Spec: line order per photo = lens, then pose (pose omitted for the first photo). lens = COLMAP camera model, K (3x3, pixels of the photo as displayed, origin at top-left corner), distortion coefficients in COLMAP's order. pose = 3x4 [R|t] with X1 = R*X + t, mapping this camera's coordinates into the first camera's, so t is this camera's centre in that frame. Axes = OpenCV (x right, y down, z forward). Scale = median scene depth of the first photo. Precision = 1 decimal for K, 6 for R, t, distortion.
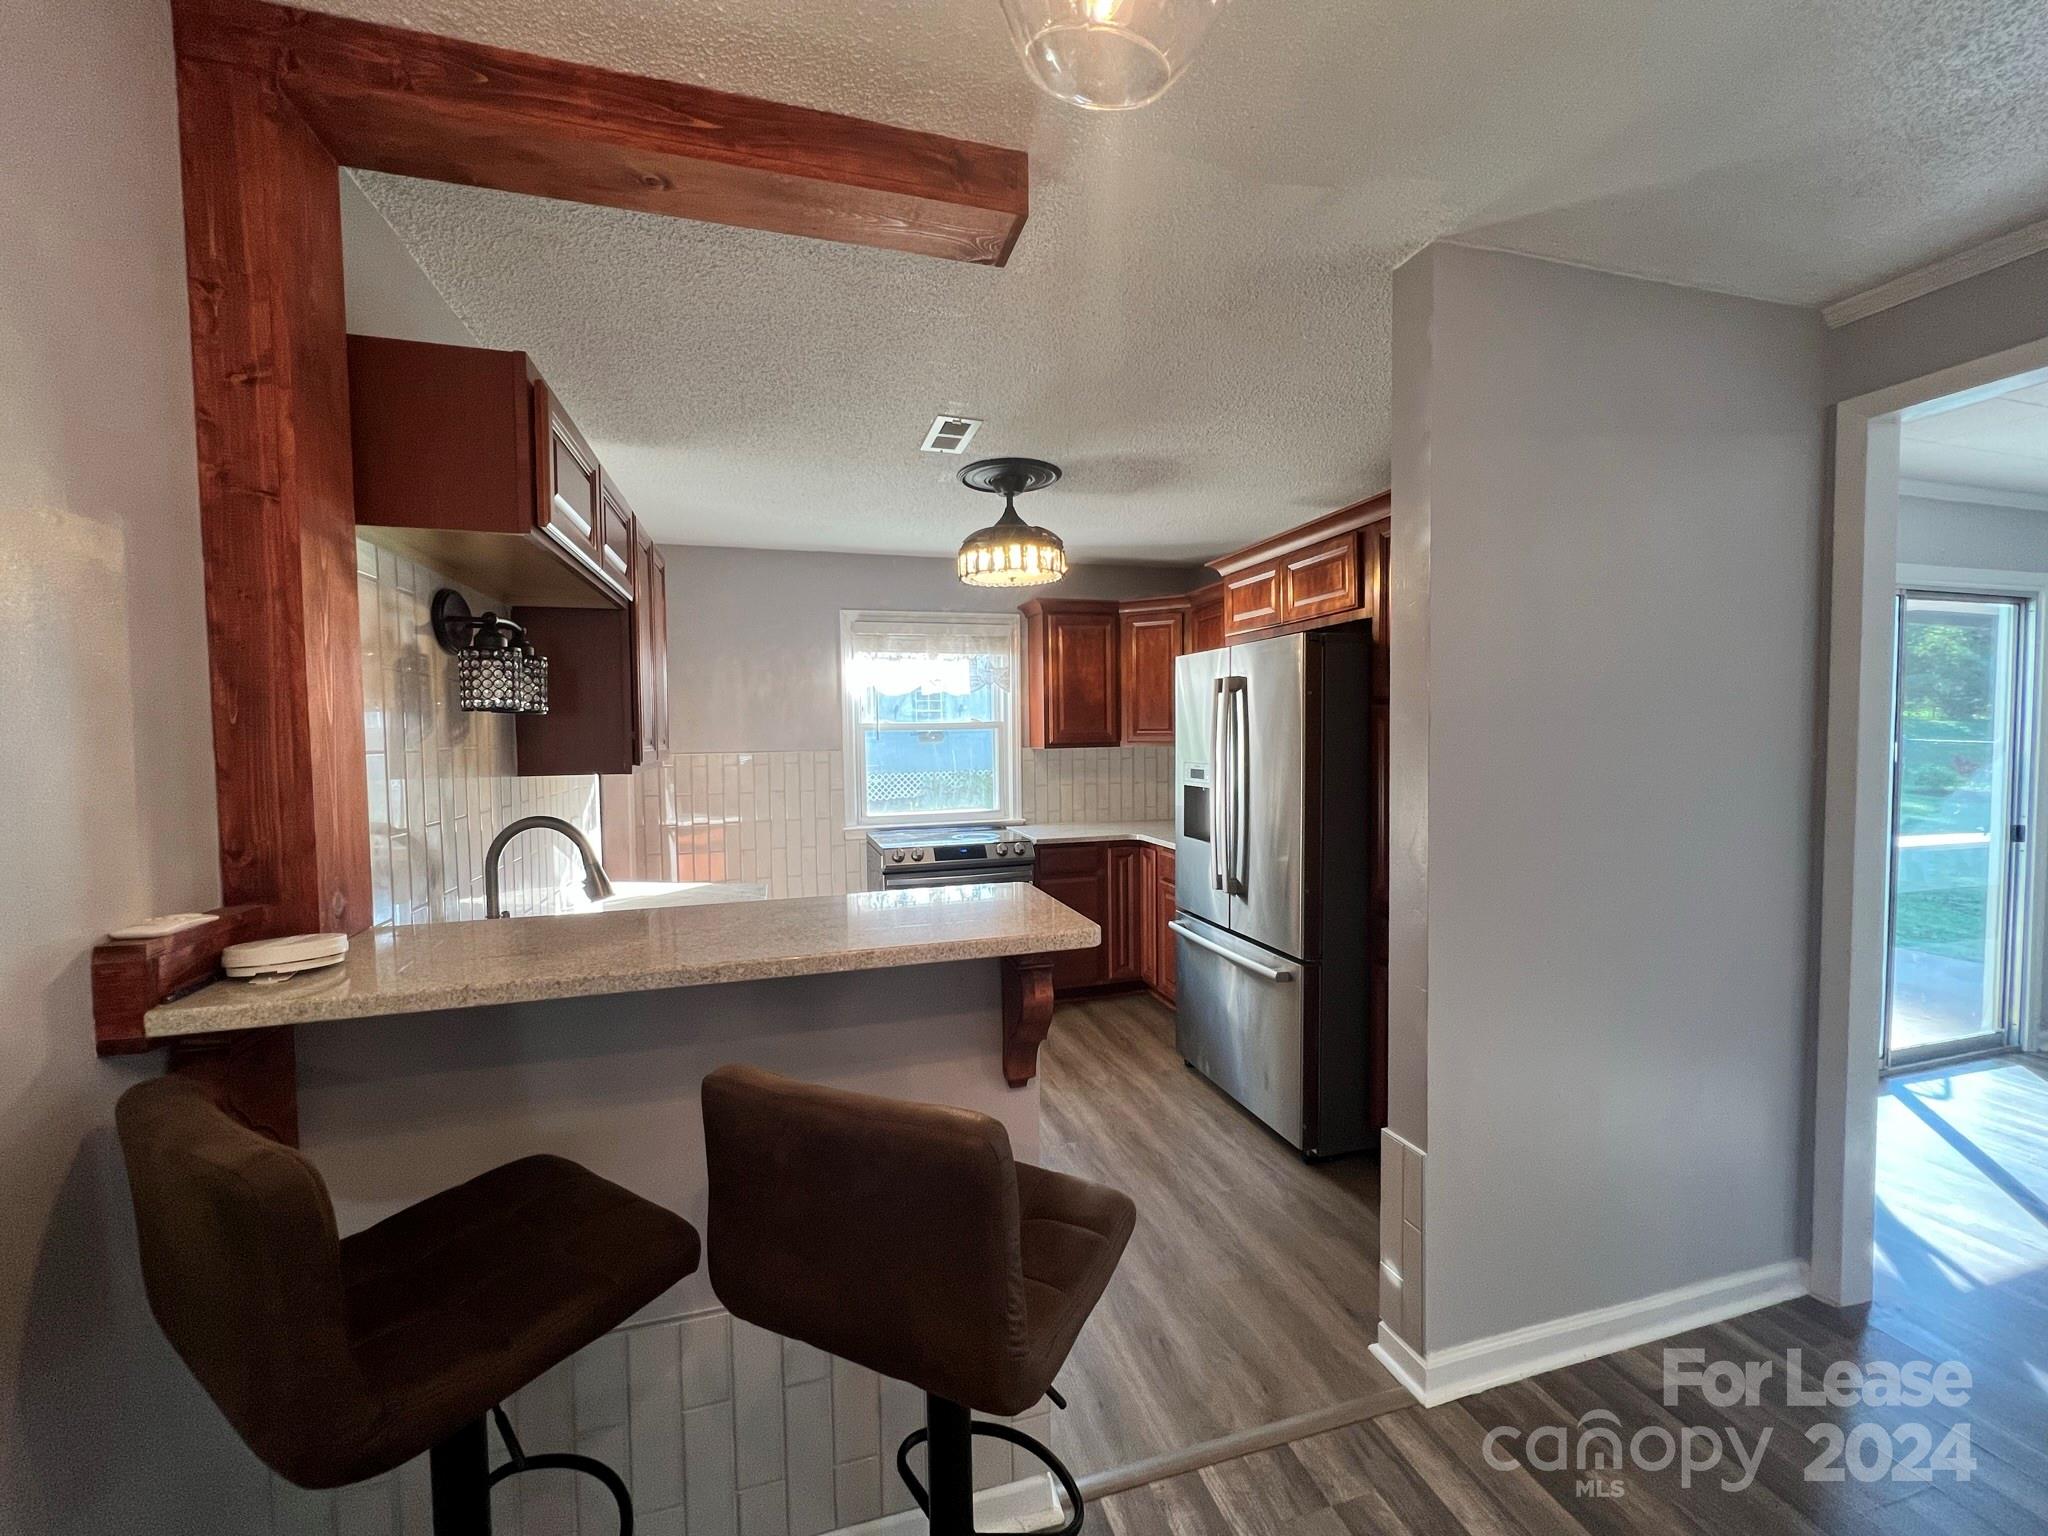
lens RADIAL K [[833.6, 0, 1029.5], [0, 833.6, 766.9], [0, 0, 1]] dist [-0.000635, 0.000103]
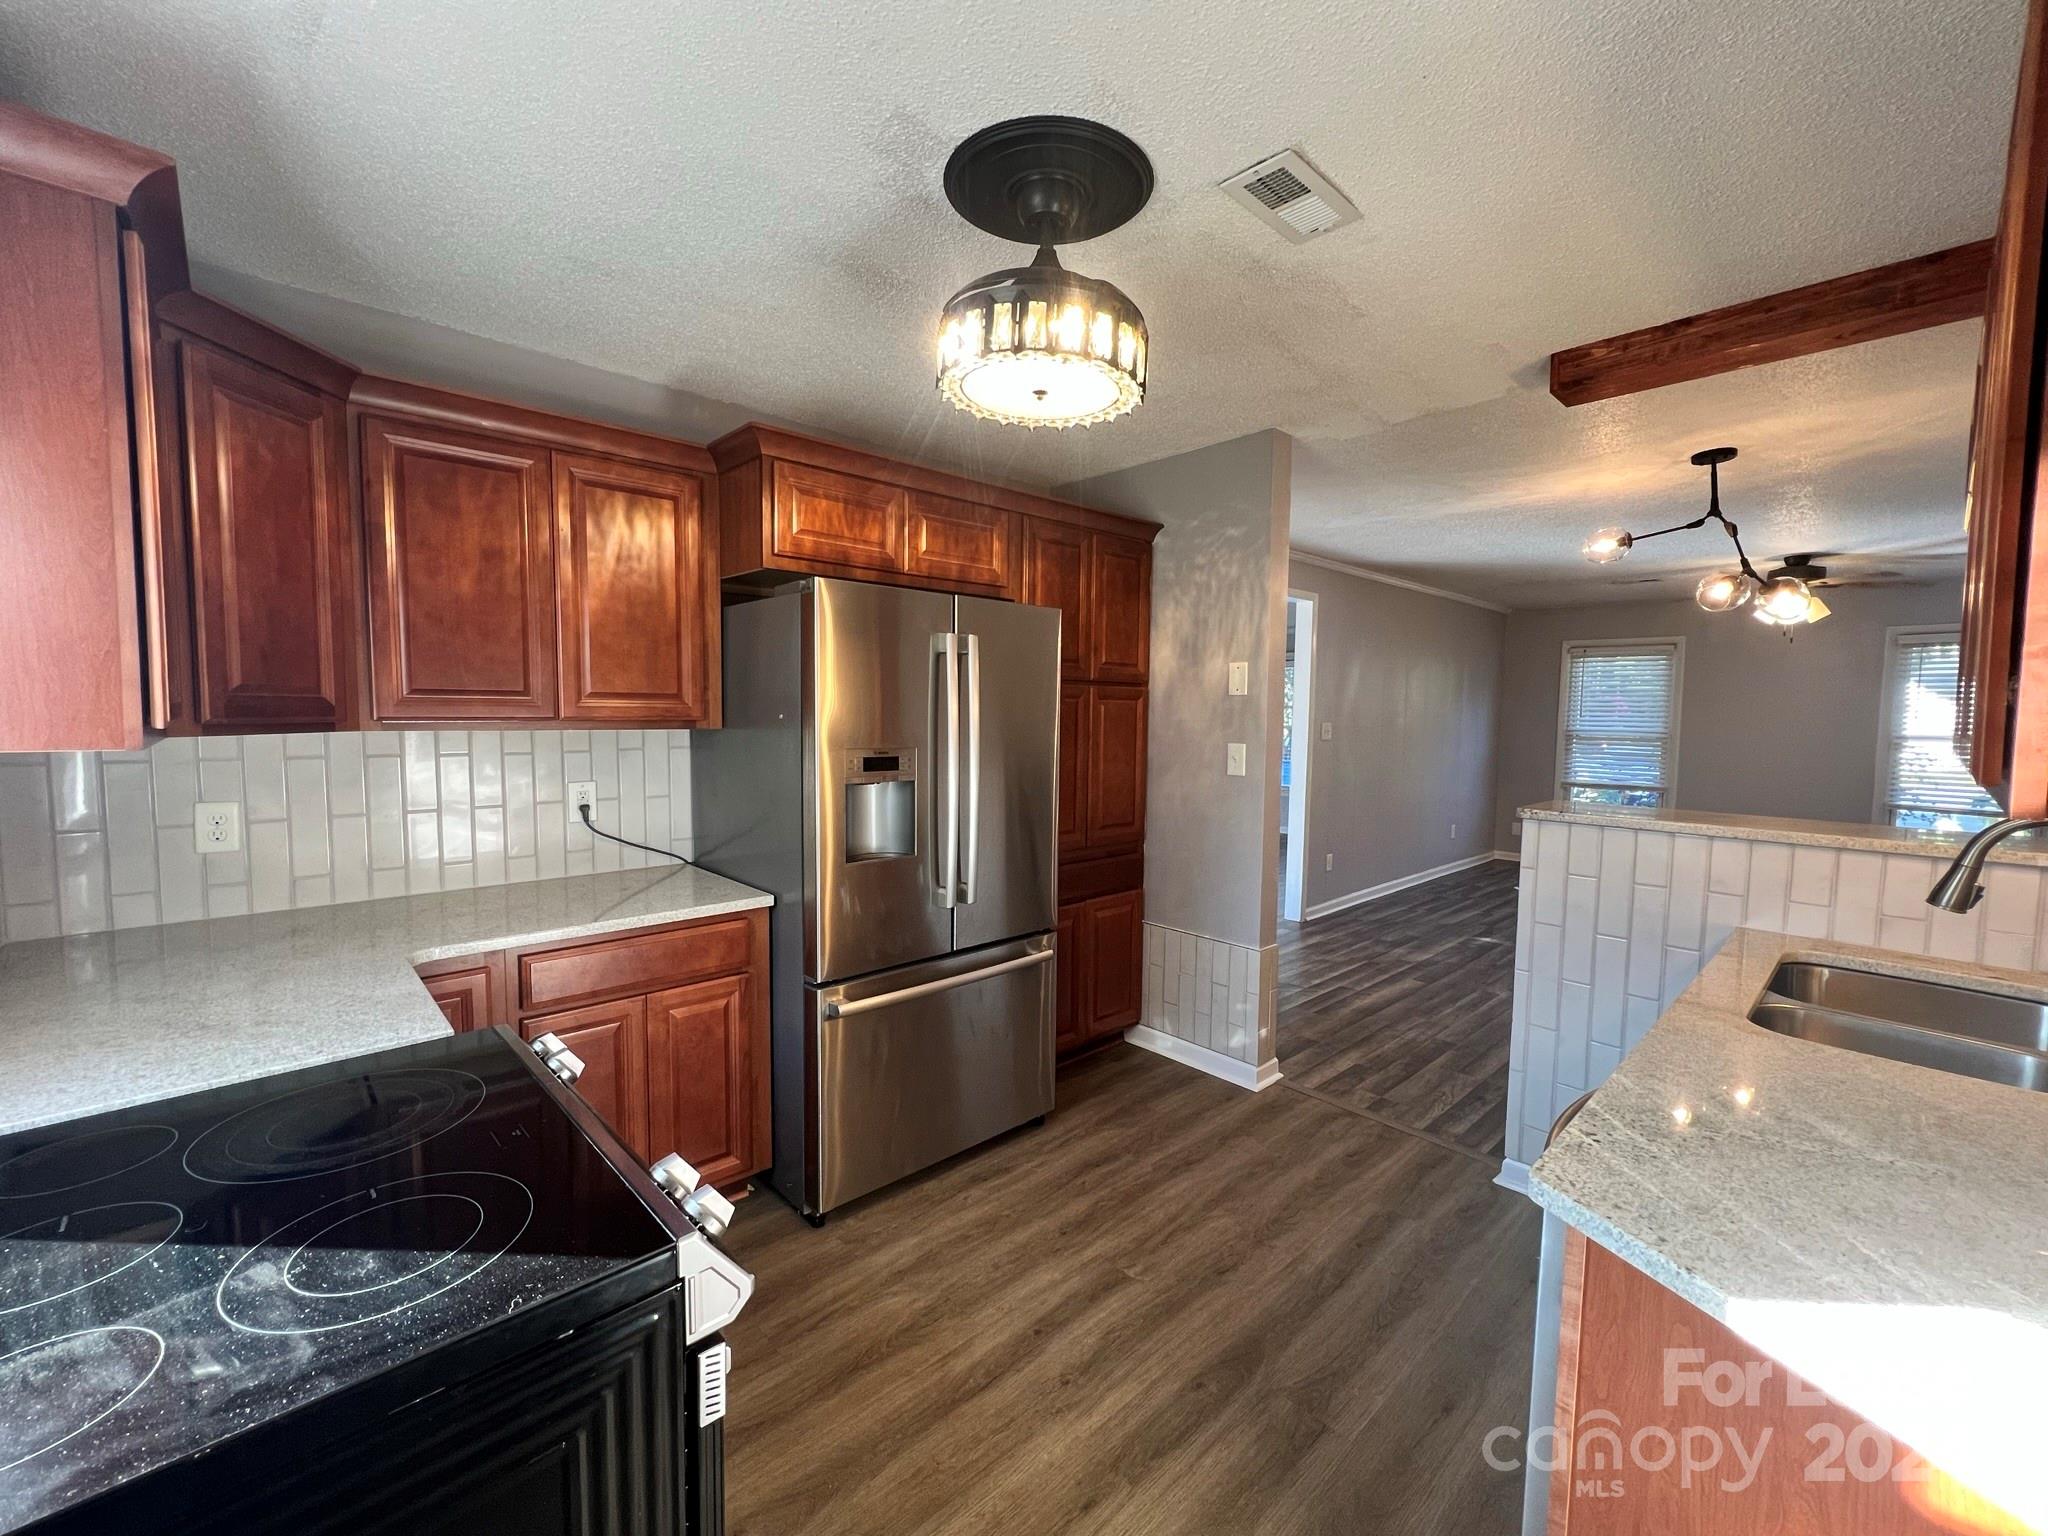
lens RADIAL K [[836.2, 0, 1025.9], [0, 836.2, 767.4], [0, 0, 1]] dist [-0.002784, 0.000607]
pose [[-0.443021, -0.055570, 0.894787, -0.452274], [0.032617, 0.996417, 0.078031, -0.037234], [-0.895918, 0.063755, -0.439621, 1.164913]]
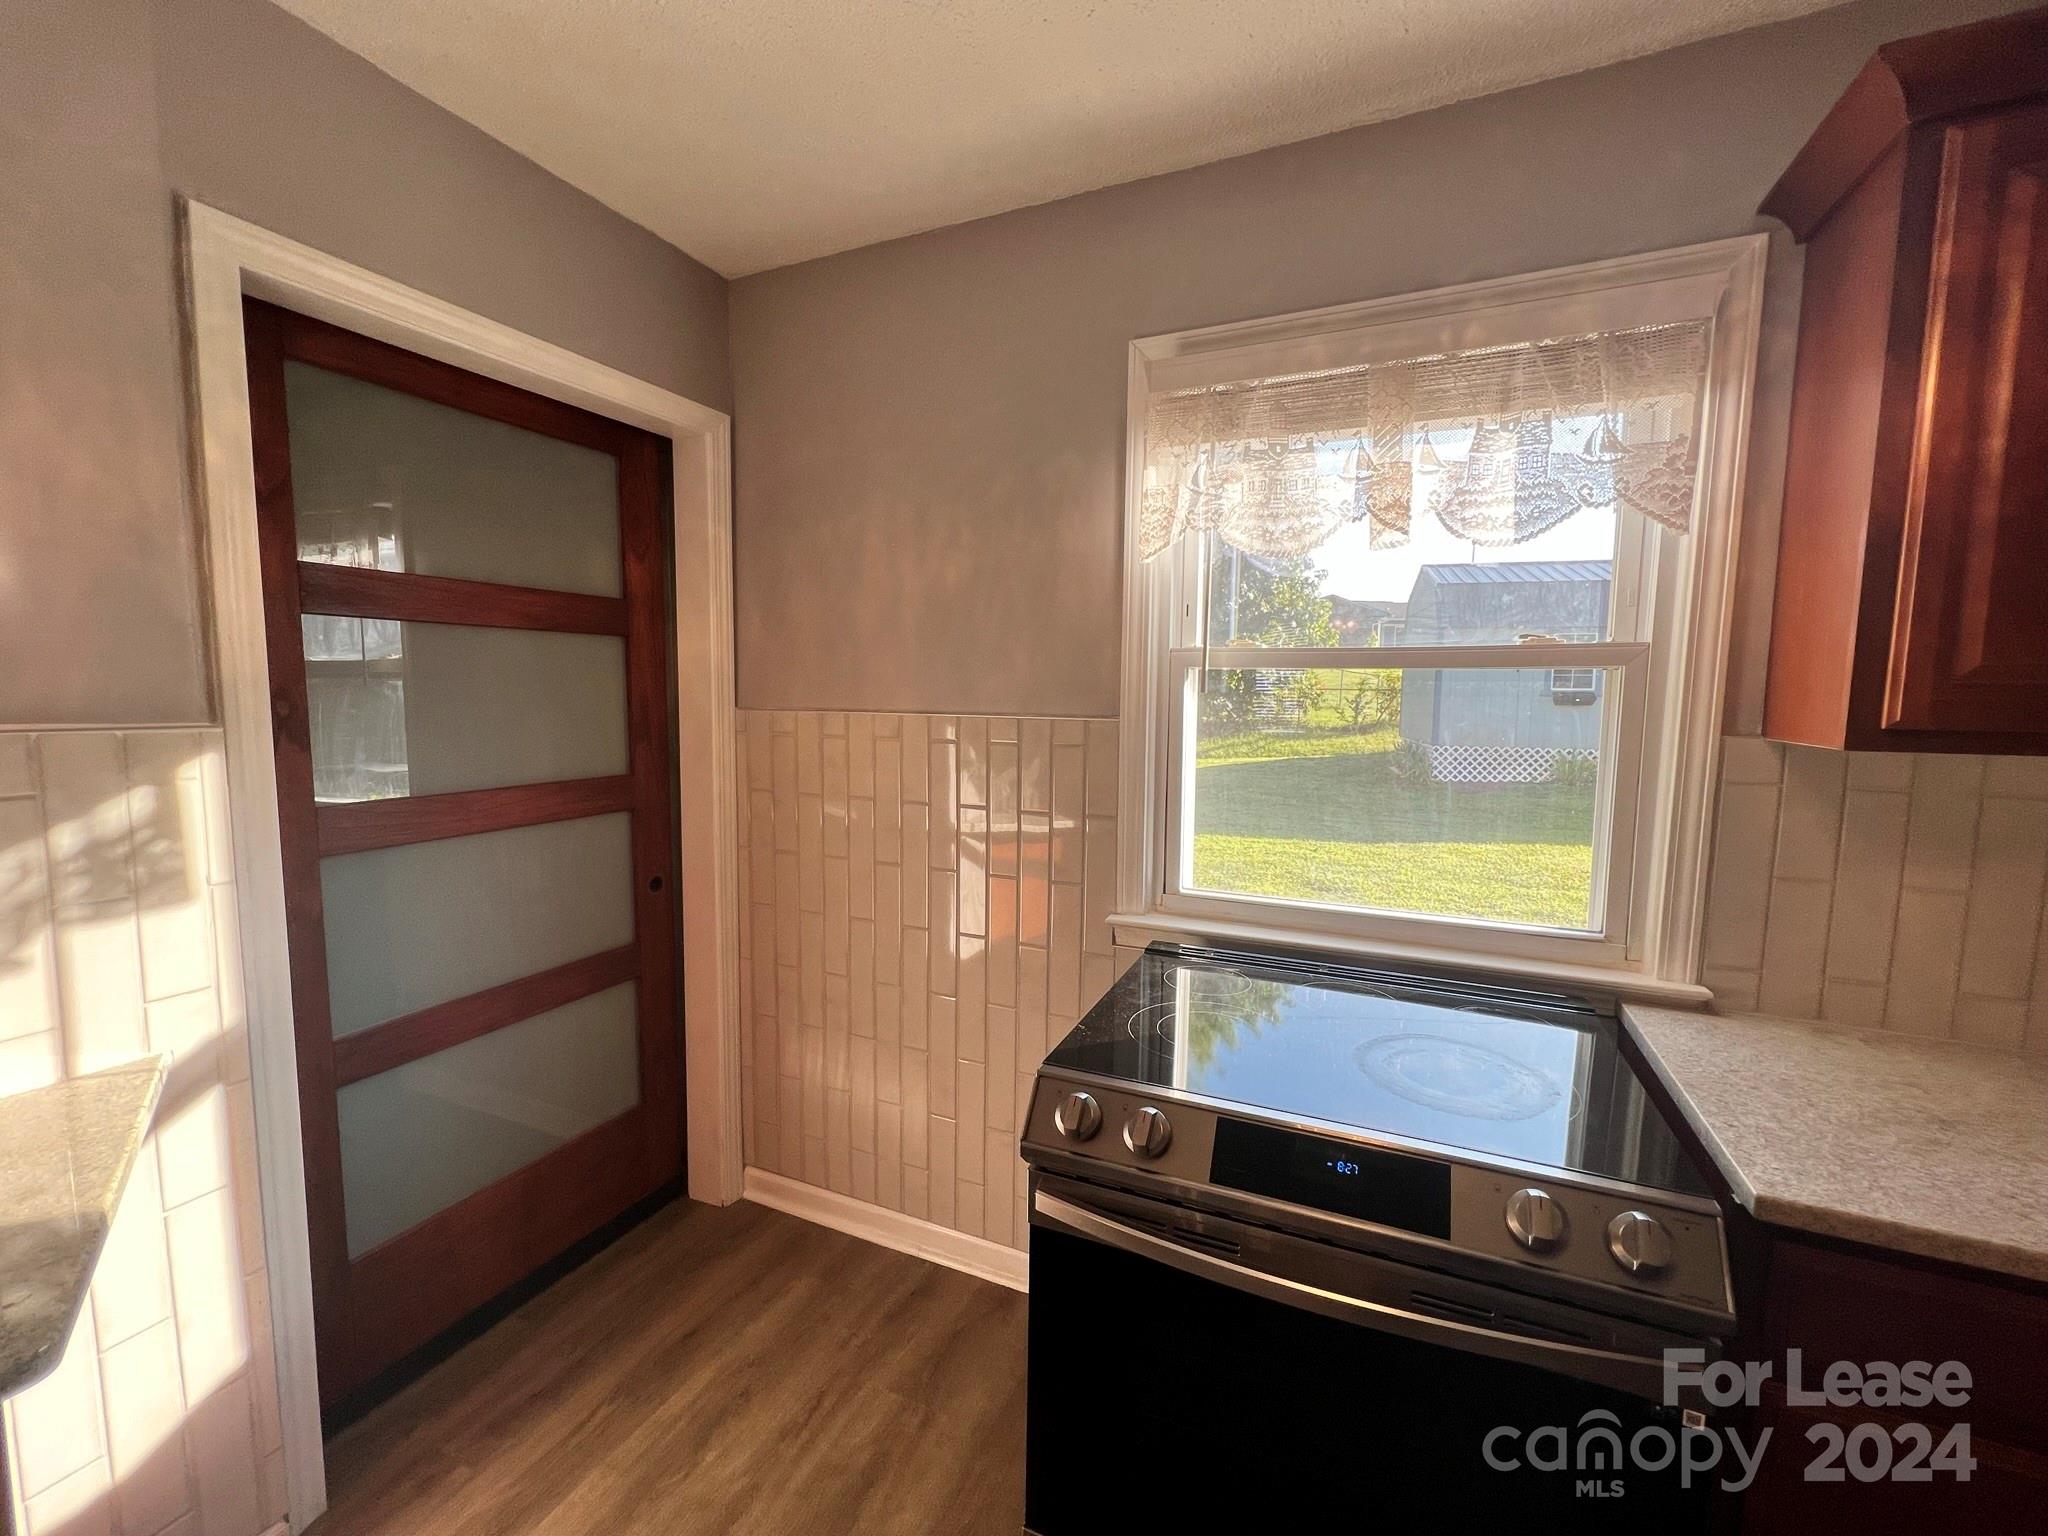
lens RADIAL K [[836.2, 0, 1025.9], [0, 836.2, 767.4], [0, 0, 1]] dist [-0.002784, 0.000607]
pose [[0.751324, 0.083856, -0.654585, -0.001279], [-0.049271, 0.996253, 0.071074, -0.030073], [0.658092, -0.021148, 0.752640, 0.904264]]
